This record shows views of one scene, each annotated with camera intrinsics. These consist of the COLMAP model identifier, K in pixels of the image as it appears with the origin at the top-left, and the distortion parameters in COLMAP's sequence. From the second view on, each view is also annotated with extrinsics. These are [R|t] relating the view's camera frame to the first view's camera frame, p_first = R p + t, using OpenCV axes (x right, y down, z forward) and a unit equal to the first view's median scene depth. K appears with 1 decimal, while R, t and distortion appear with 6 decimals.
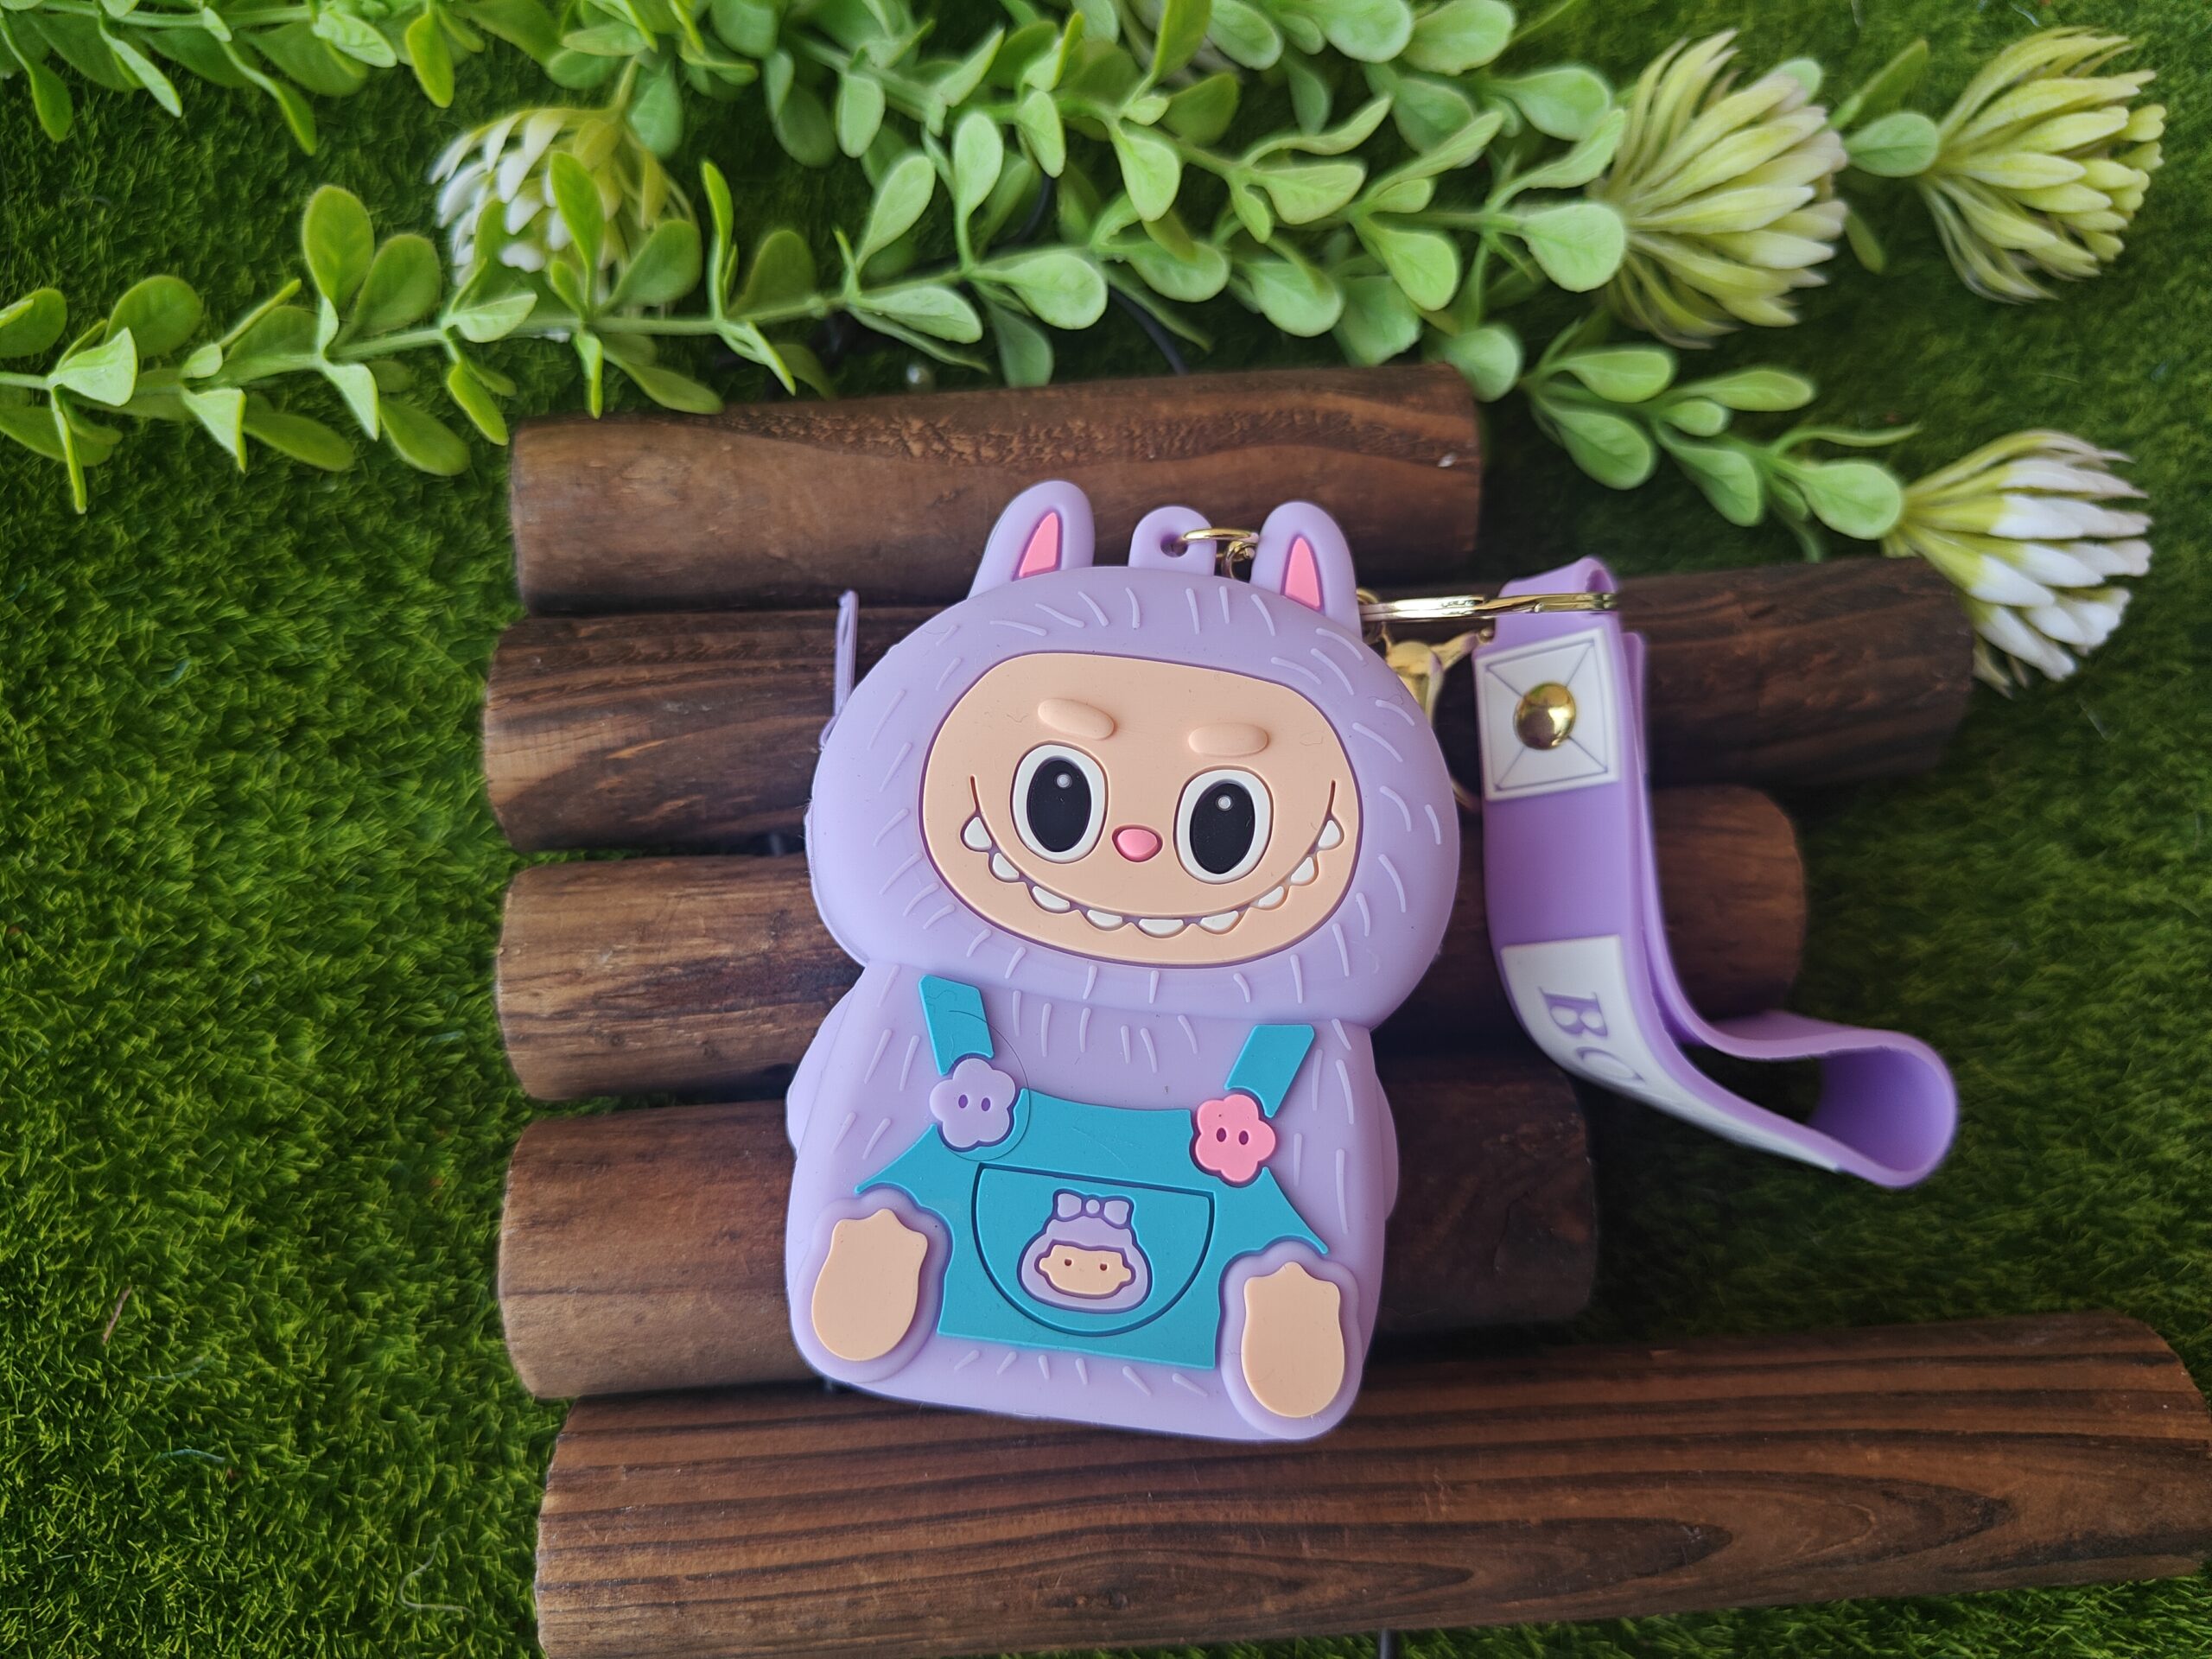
lens RADIAL K [[1360.4, 0, 1100.7], [0, 1360.4, 866.2], [0, 0, 1]] dist [-0.038383, 0.011969]
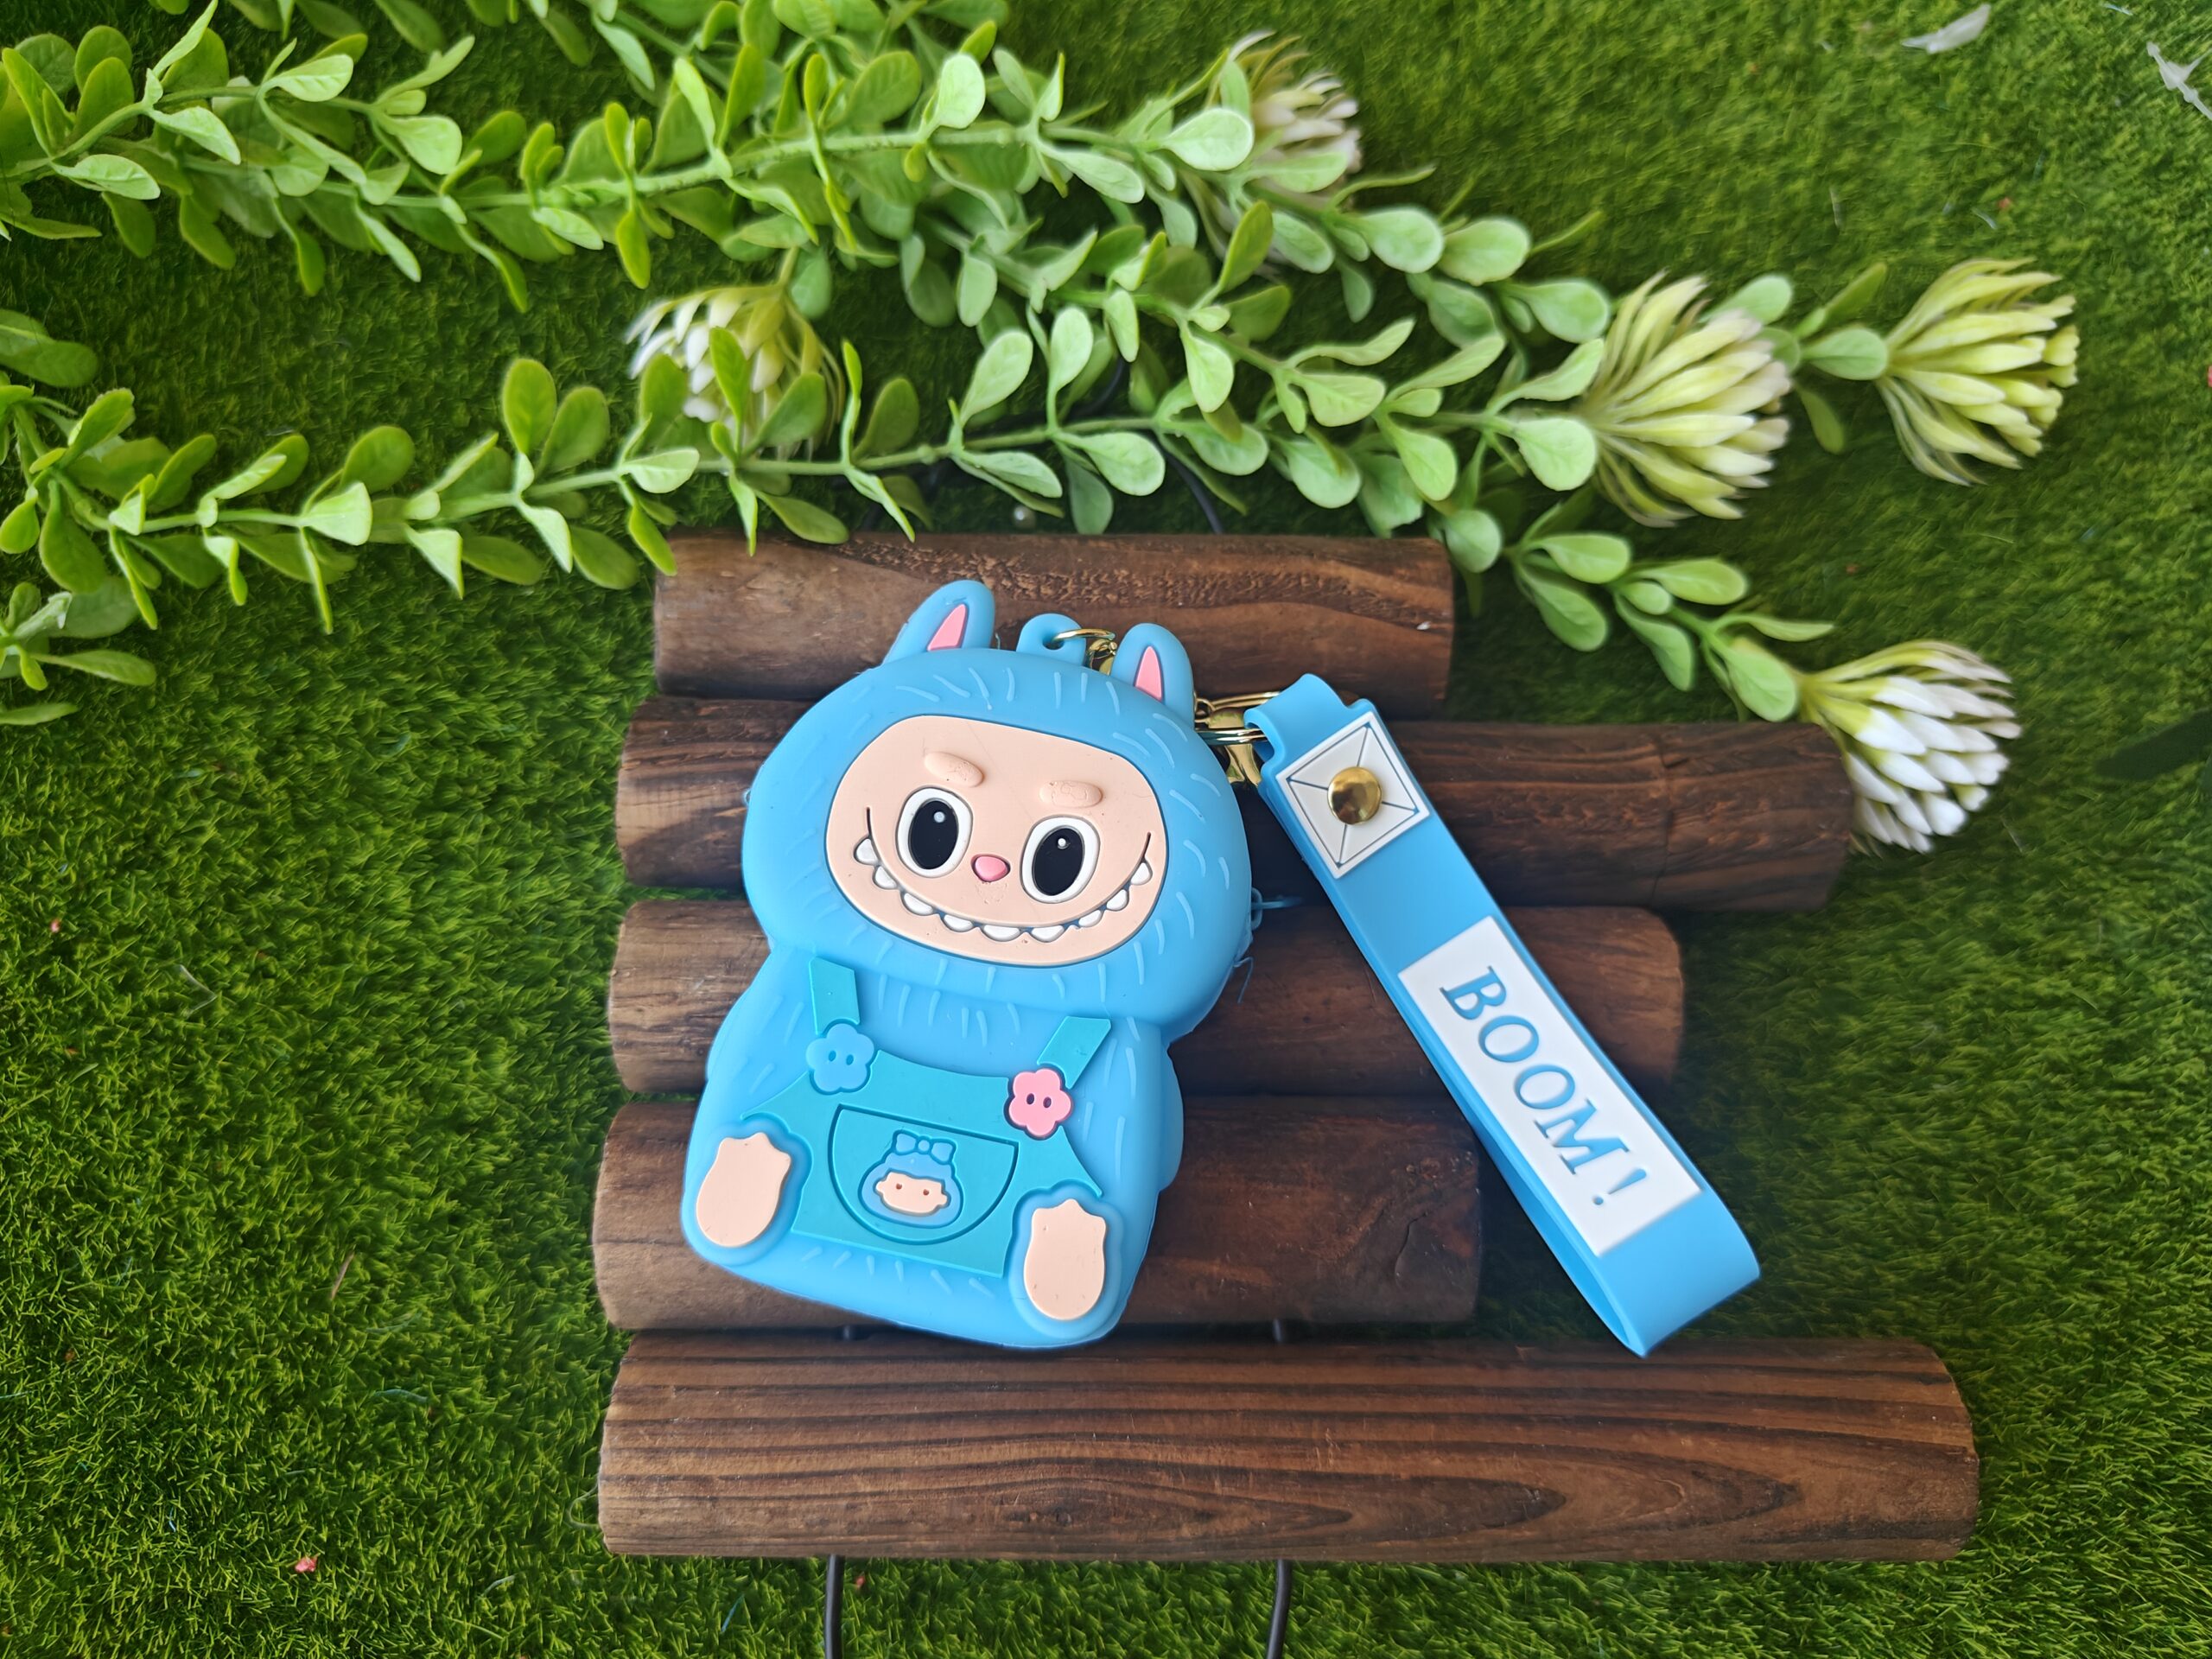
lens RADIAL K [[1360.4, 0, 1116.9], [0, 1360.4, 865.3], [0, 0, 1]] dist [-0.038383, 0.011969]
pose [[0.999180, 0.034190, -0.021670, -0.016625], [-0.034544, 0.999272, -0.016205, -0.040690], [0.021100, 0.016940, 0.999634, -0.202913]]
